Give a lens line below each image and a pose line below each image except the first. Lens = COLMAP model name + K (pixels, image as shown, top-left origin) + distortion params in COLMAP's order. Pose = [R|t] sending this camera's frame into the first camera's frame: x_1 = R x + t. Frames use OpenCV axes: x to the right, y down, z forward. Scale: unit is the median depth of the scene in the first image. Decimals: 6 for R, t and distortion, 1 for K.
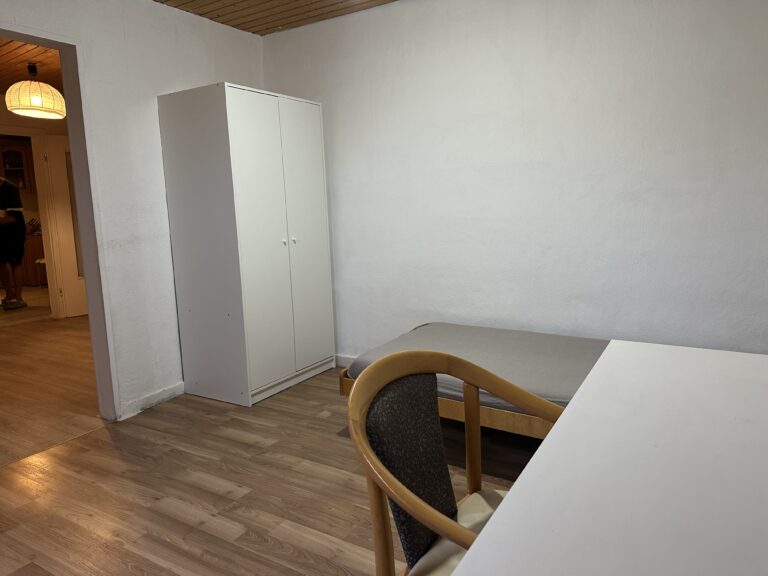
lens RADIAL K [[543.8, 0, 383.4], [0, 543.8, 288.8], [0, 0, 1]] dist [0.029525, -0.037549]
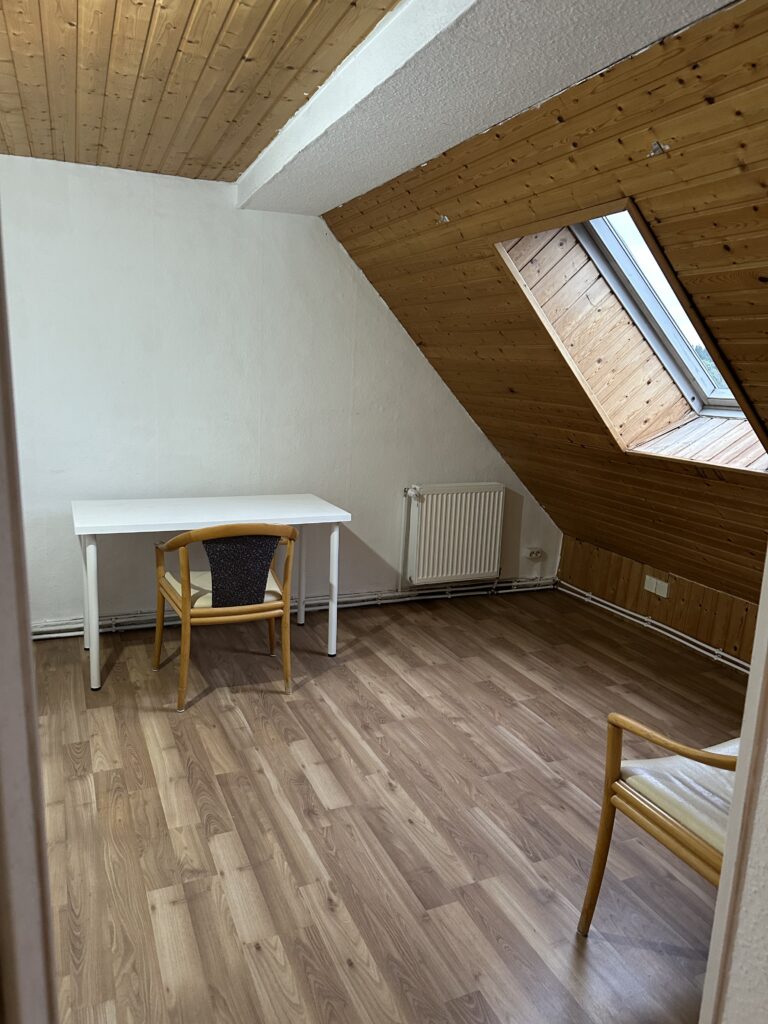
lens RADIAL K [[725.0, 0, 379.7], [0, 725.0, 511.3], [0, 0, 1]] dist [0.029525, -0.037549]
pose [[-0.823928, -0.112159, 0.555485, -0.671217], [0.078394, 0.948236, 0.307739, -0.240699], [-0.561246, 0.297101, -0.772485, 1.015925]]
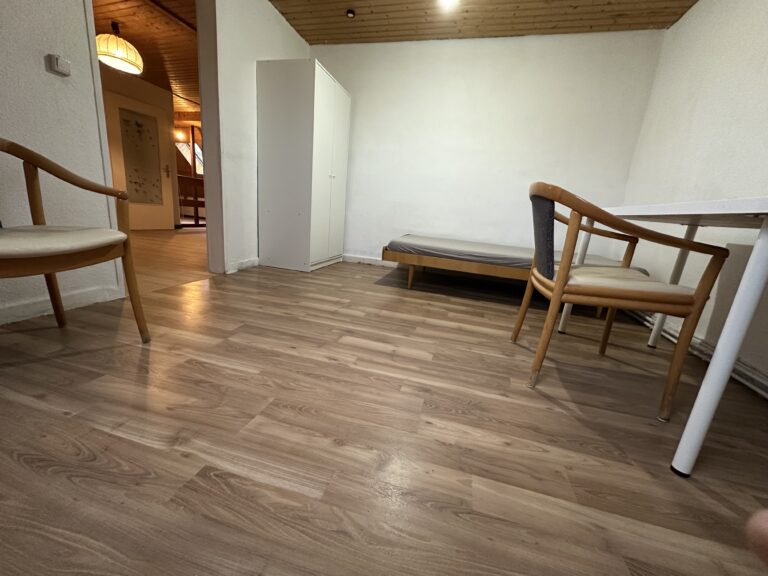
lens RADIAL K [[311.2, 0, 383.9], [0, 311.2, 289.0], [0, 0, 1]] dist [0.002193, 0.000972]
pose [[0.952781, 0.045911, 0.300167, -0.320270], [-0.073957, 0.993823, 0.082746, 0.177432], [-0.294513, -0.101038, 0.950291, 0.024425]]
